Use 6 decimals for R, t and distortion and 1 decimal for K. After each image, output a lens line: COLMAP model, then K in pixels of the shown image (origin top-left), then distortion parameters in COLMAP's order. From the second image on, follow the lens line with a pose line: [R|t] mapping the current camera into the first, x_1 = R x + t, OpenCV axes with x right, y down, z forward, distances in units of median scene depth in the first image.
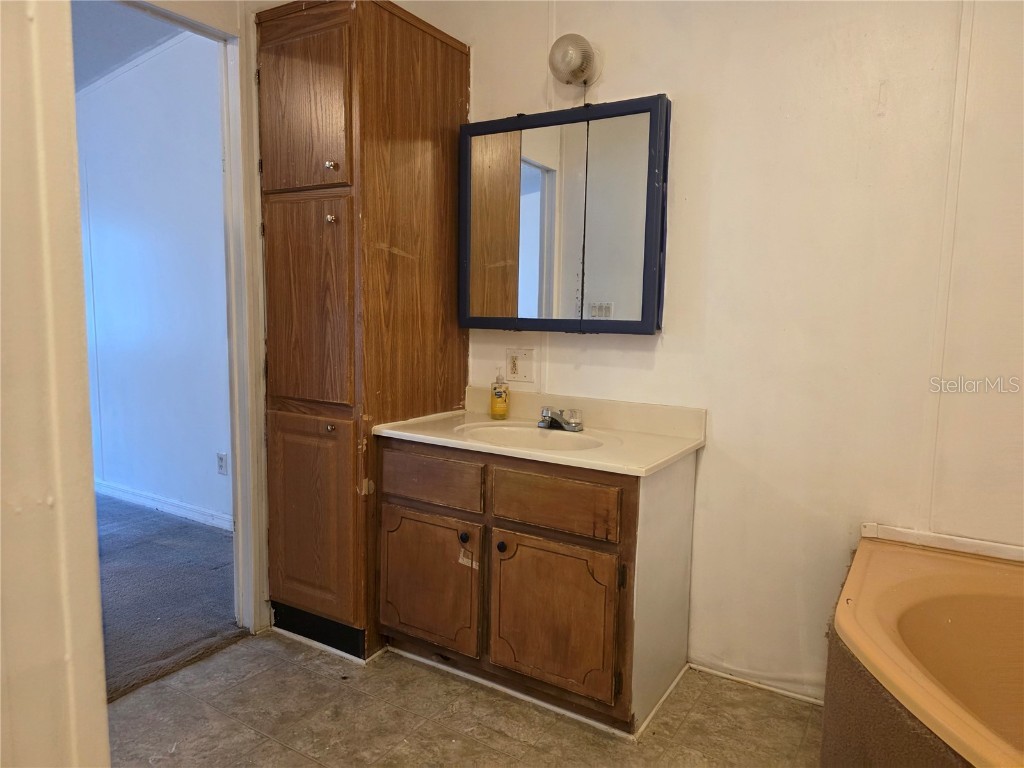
lens RADIAL K [[685.3, 0, 518.3], [0, 685.3, 387.3], [0, 0, 1]] dist [0.028311, -0.033506]
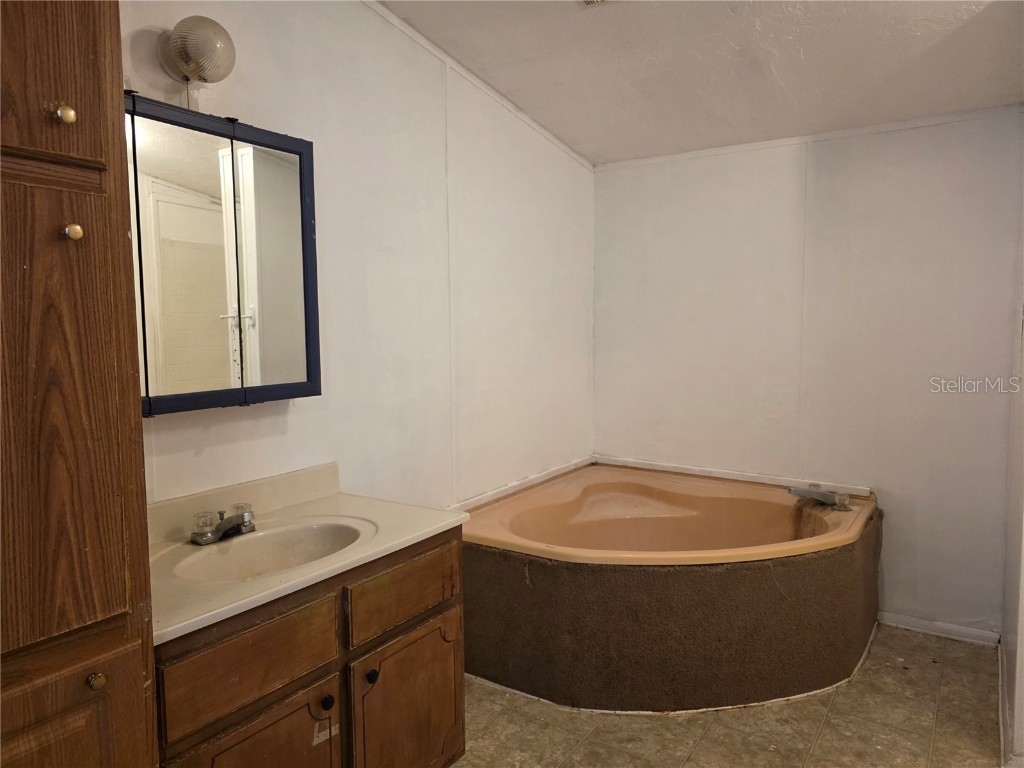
lens RADIAL K [[685.3, 0, 519.0], [0, 685.3, 376.3], [0, 0, 1]] dist [0.028311, -0.033506]
pose [[0.032175, -0.096444, 0.994818, -0.716466], [0.125481, 0.987848, 0.091709, -0.152274], [-0.991574, 0.121880, 0.043885, 0.683031]]
